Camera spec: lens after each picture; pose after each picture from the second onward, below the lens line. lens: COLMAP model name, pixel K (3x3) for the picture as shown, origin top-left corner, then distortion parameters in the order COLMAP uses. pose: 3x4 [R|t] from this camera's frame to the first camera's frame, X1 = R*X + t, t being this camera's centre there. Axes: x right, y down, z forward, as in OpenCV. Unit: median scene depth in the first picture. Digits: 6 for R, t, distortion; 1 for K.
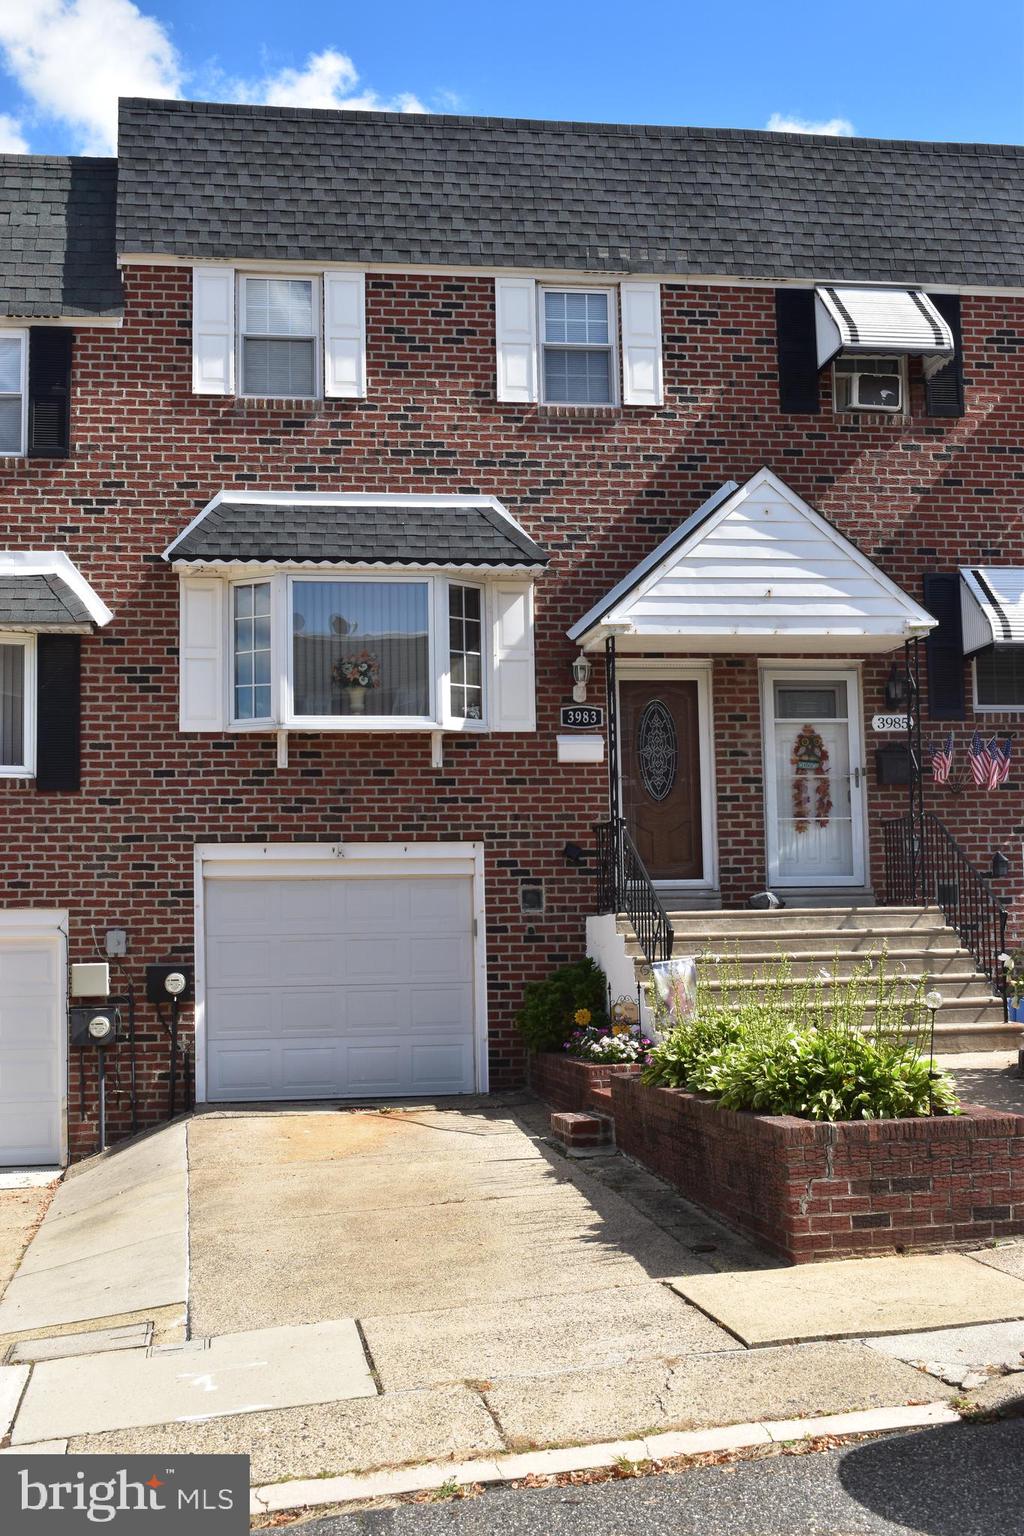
lens RADIAL K [[1945.8, 0, 512.0], [0, 1945.8, 768.1], [0, 0, 1]] dist [-0.057766, 0.000000]
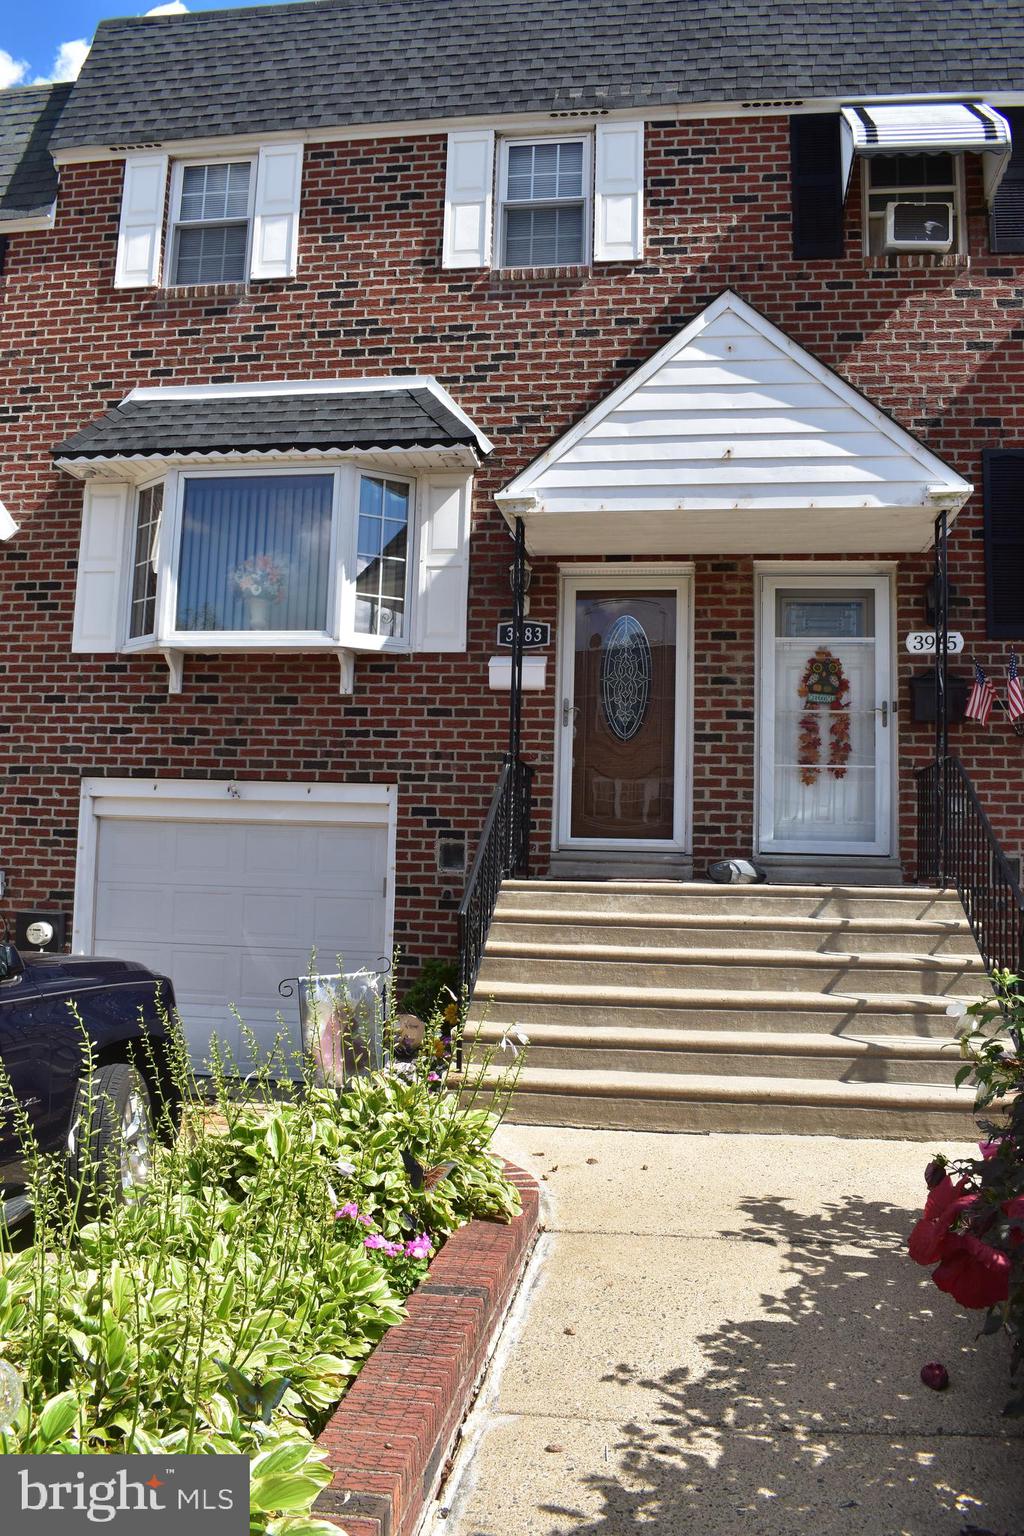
lens RADIAL K [[1204.3, 0, 513.5], [0, 1204.3, 759.4], [0, 0, 1]] dist [-0.099042, 0.018032]
pose [[0.954447, 0.017444, -0.297869, 0.182699], [-0.018312, 0.999832, -0.000123, 0.026150], [0.297817, 0.005572, 0.954607, 0.520440]]
